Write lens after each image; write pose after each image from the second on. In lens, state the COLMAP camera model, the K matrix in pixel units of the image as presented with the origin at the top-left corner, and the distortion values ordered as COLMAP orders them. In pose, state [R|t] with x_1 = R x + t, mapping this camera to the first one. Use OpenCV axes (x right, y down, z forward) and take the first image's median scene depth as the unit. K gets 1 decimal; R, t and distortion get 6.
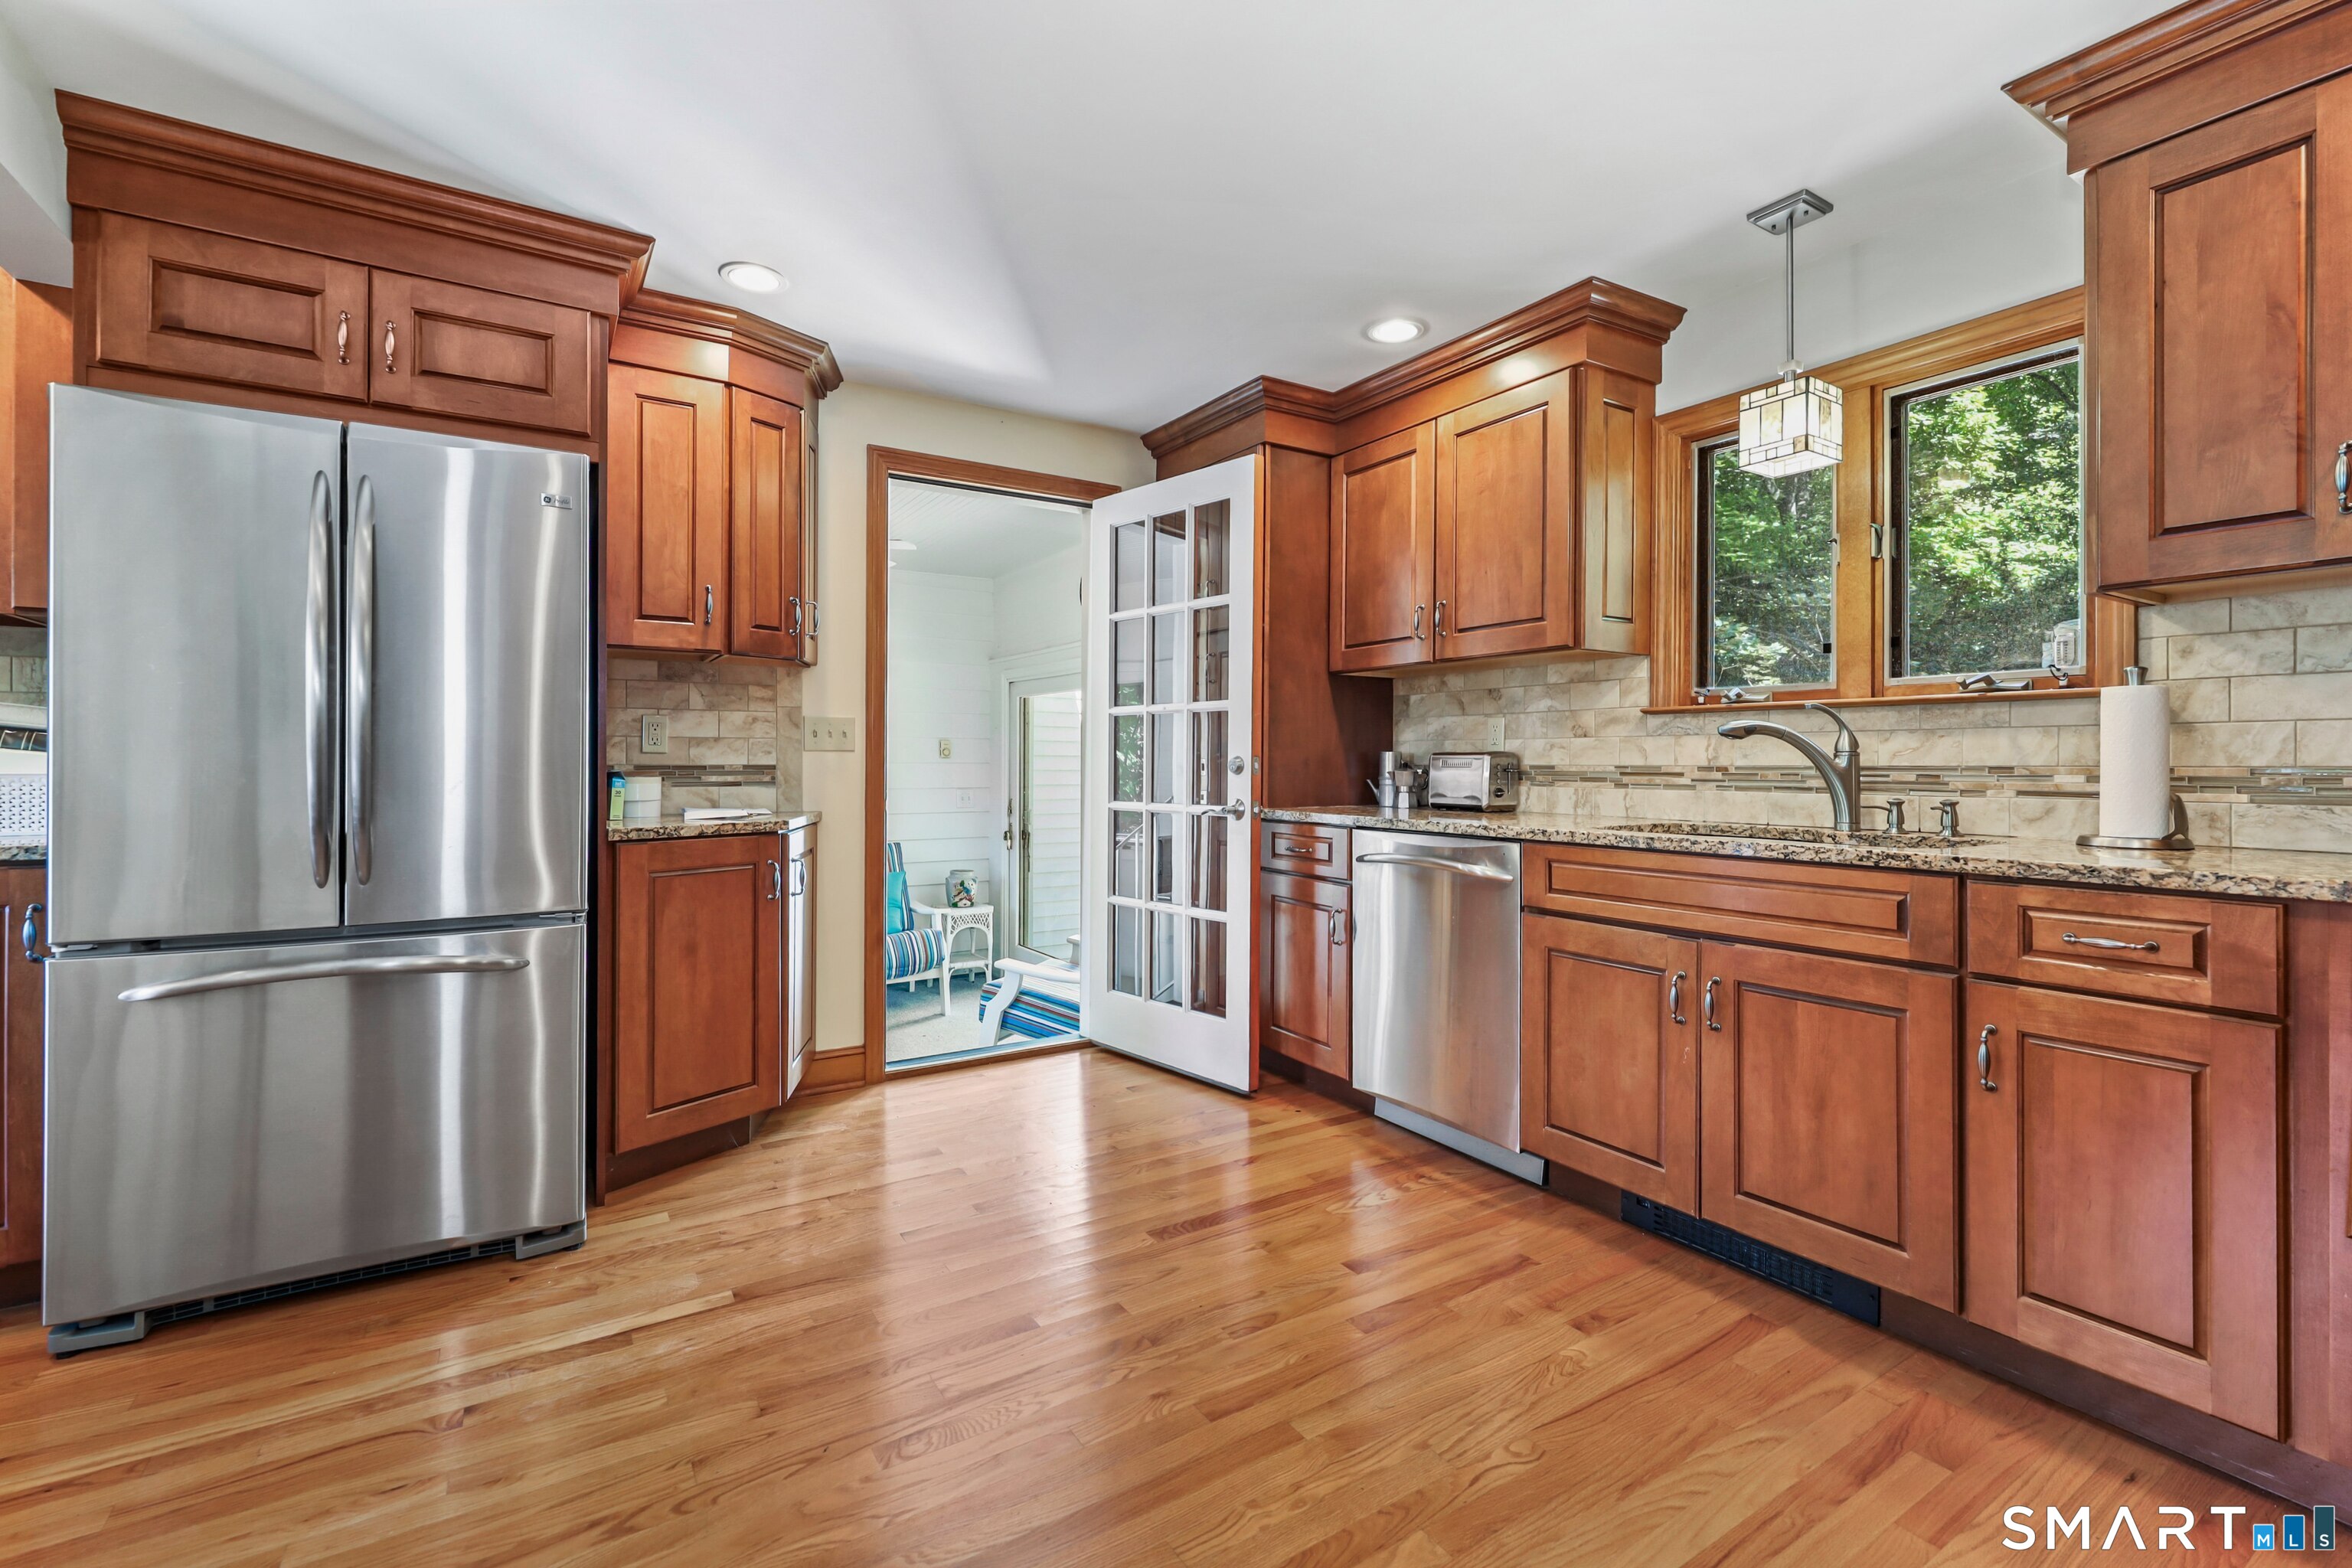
lens RADIAL K [[1032.6, 0, 1165.1], [0, 1032.6, 747.0], [0, 0, 1]] dist [-0.000482, -0.000579]
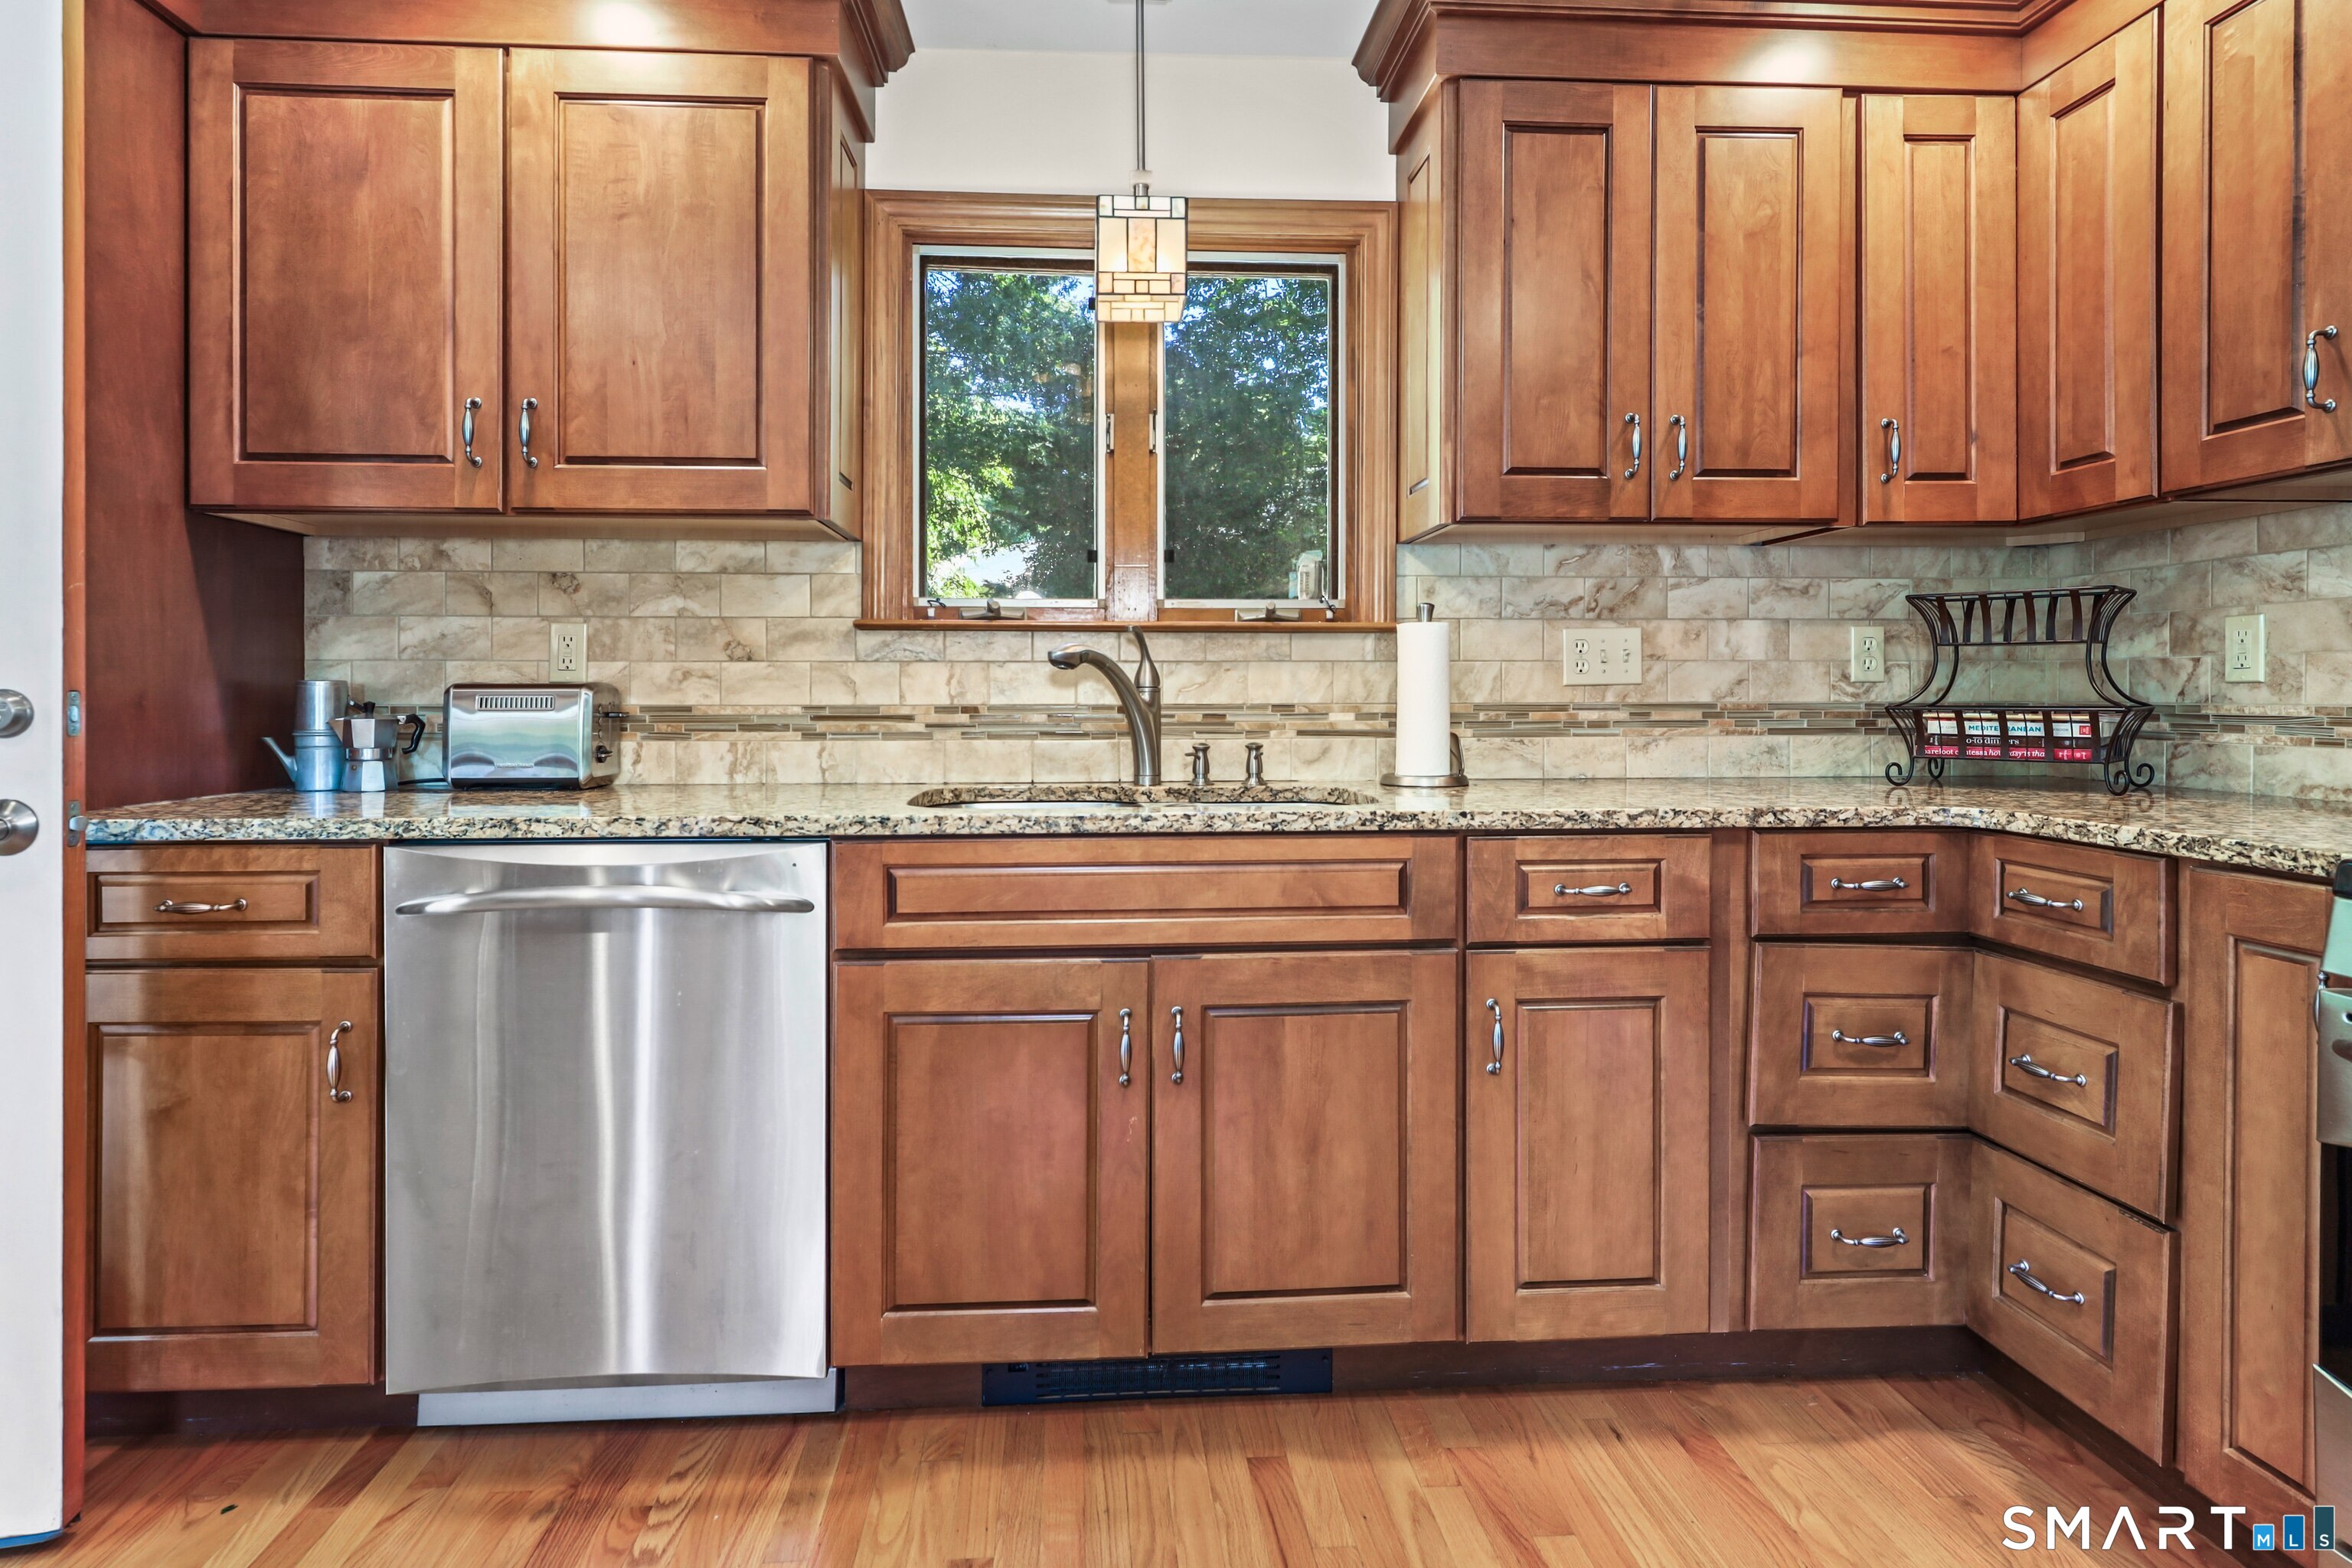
lens RADIAL K [[1250.5, 0, 1163.6], [0, 1250.5, 702.3], [0, 0, 1]] dist [0.000303, 0.000551]
pose [[0.465058, -0.007124, 0.885251, -0.205376], [-0.011558, 0.999834, 0.014118, 0.002825], [-0.885205, -0.016797, 0.464899, 0.560462]]
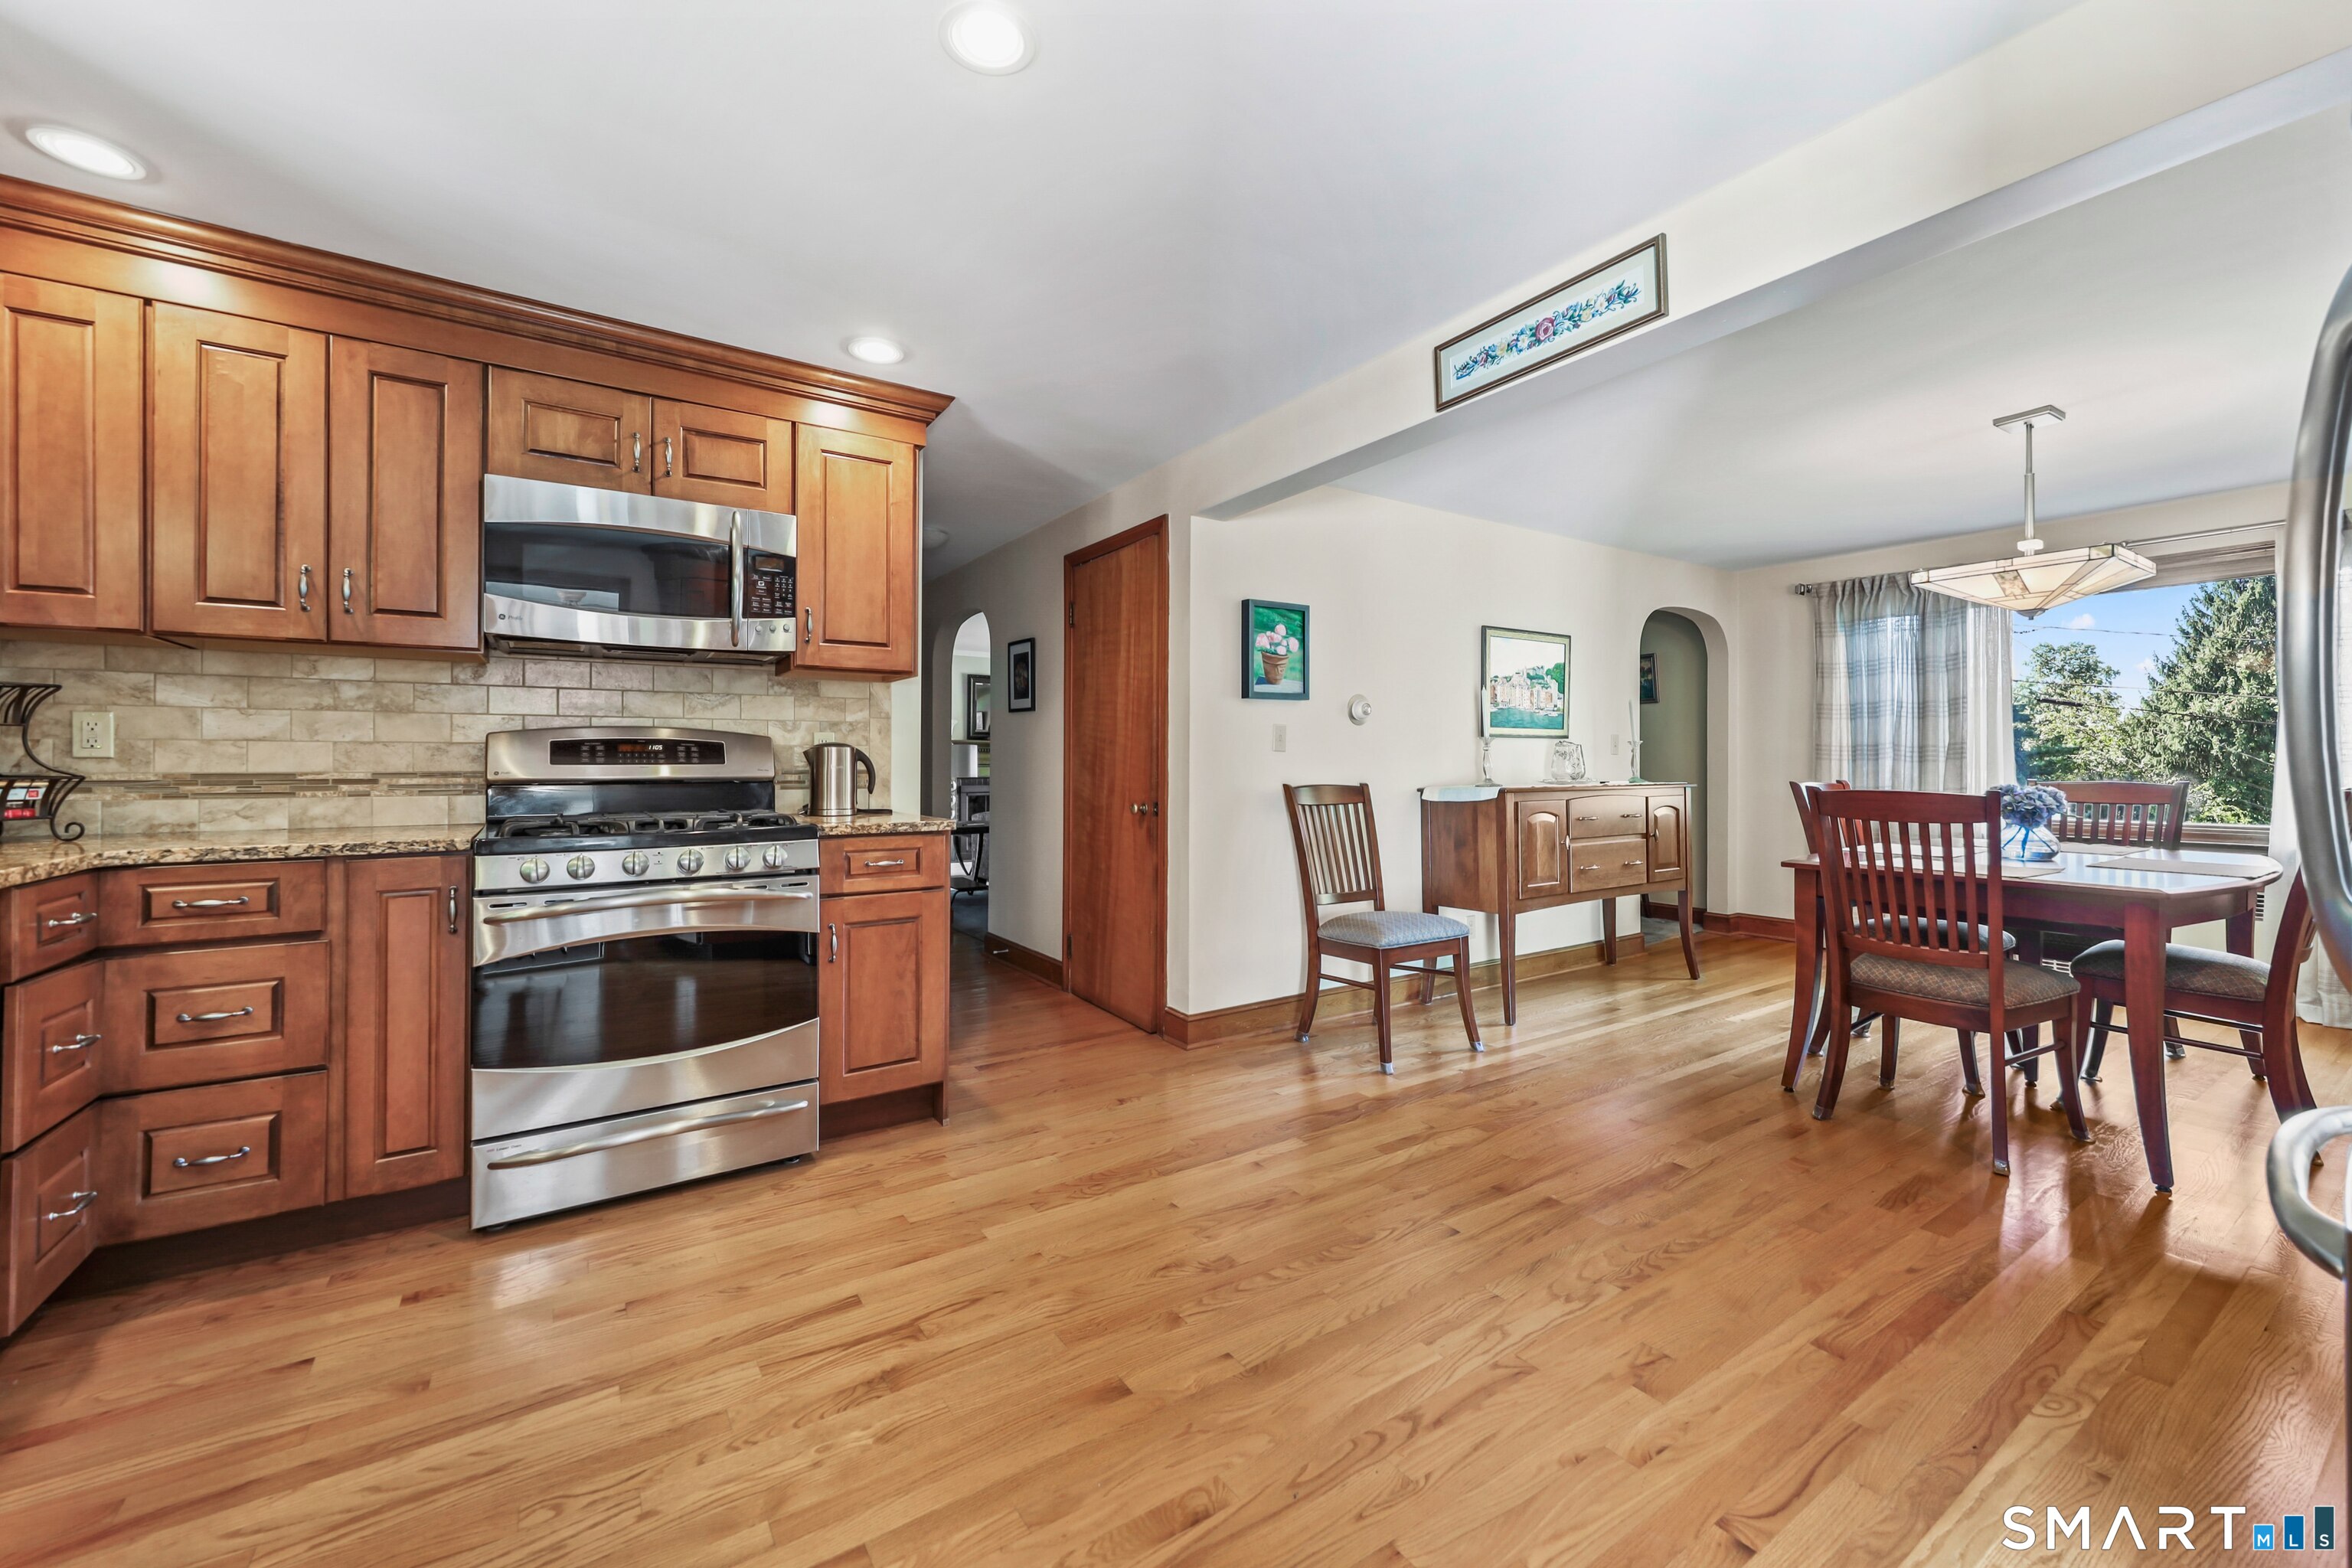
lens RADIAL K [[920.9, 0, 1160.0], [0, 920.9, 754.8], [0, 0, 1]] dist [0.002543, -0.000606]
pose [[-0.999722, -0.001135, -0.023569, -0.131620], [-0.000532, 0.999673, -0.025577, 0.013197], [0.023590, -0.025557, -0.999395, 1.292492]]
